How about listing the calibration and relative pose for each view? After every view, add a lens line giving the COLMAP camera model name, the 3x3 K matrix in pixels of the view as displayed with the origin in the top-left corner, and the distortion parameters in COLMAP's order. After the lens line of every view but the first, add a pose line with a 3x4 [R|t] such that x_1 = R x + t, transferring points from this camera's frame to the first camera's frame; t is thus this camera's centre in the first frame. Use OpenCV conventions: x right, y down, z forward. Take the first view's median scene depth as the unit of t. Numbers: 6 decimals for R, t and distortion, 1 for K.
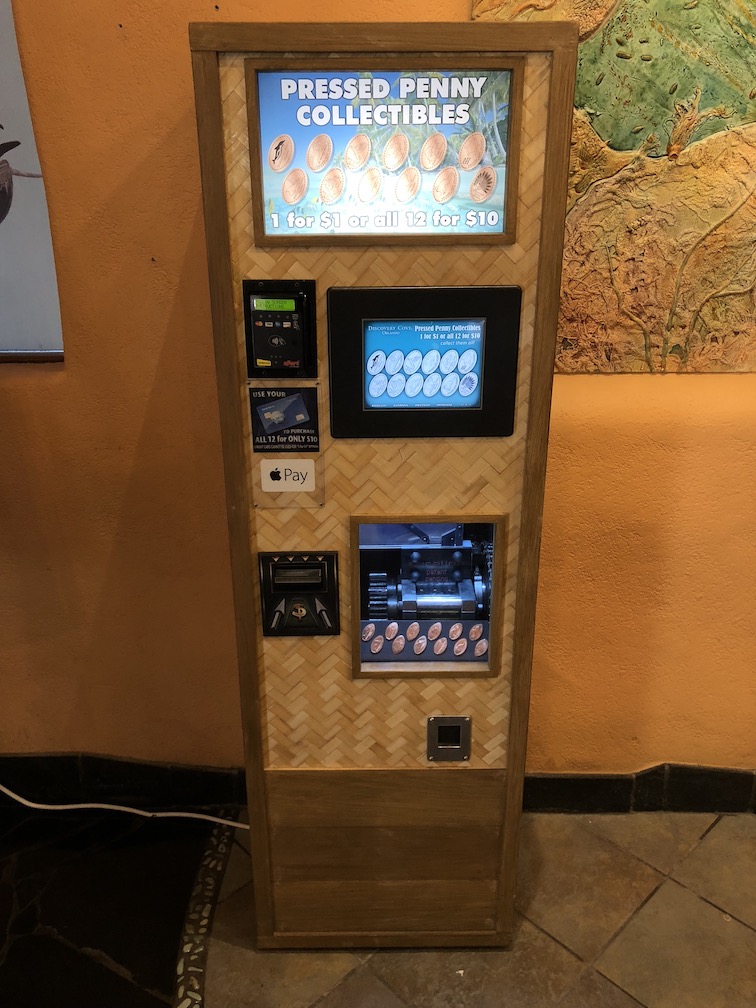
lens RADIAL K [[826.3, 0, 374.5], [0, 826.3, 499.3], [0, 0, 1]] dist [0.015314, -0.010765]
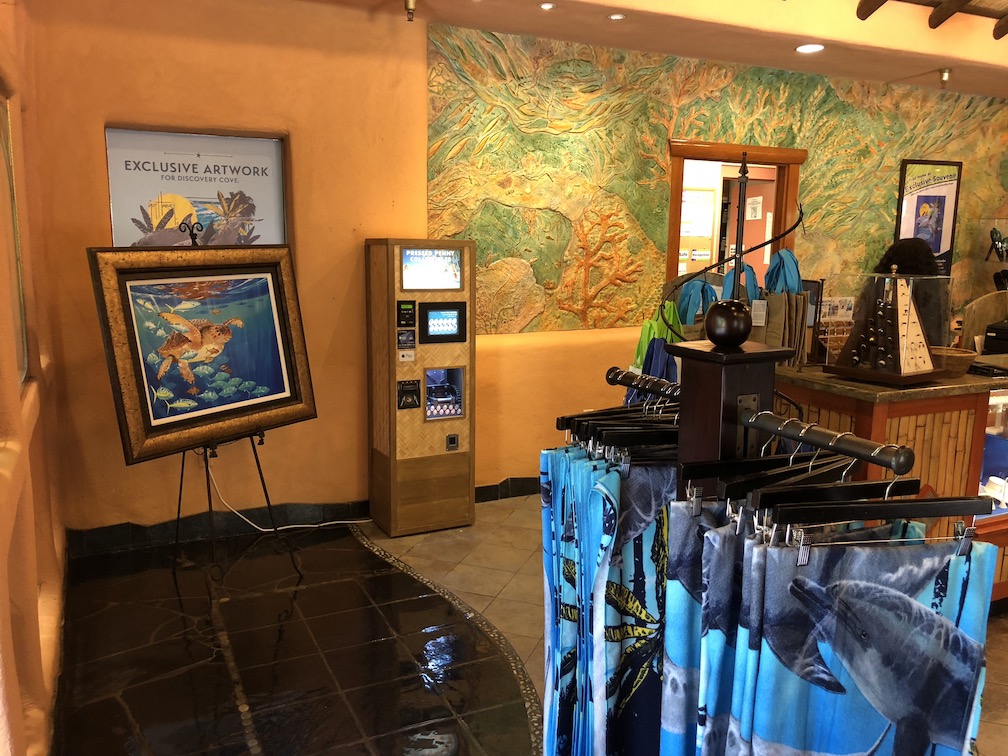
lens RADIAL K [[826.3, 0, 503.2], [0, 826.3, 381.4], [0, 0, 1]] dist [0.015314, -0.010765]
pose [[0.891603, -0.052276, 0.449790, -1.286720], [0.148549, 0.972110, -0.181482, 0.749605], [-0.427758, 0.228626, 0.874502, -2.126377]]
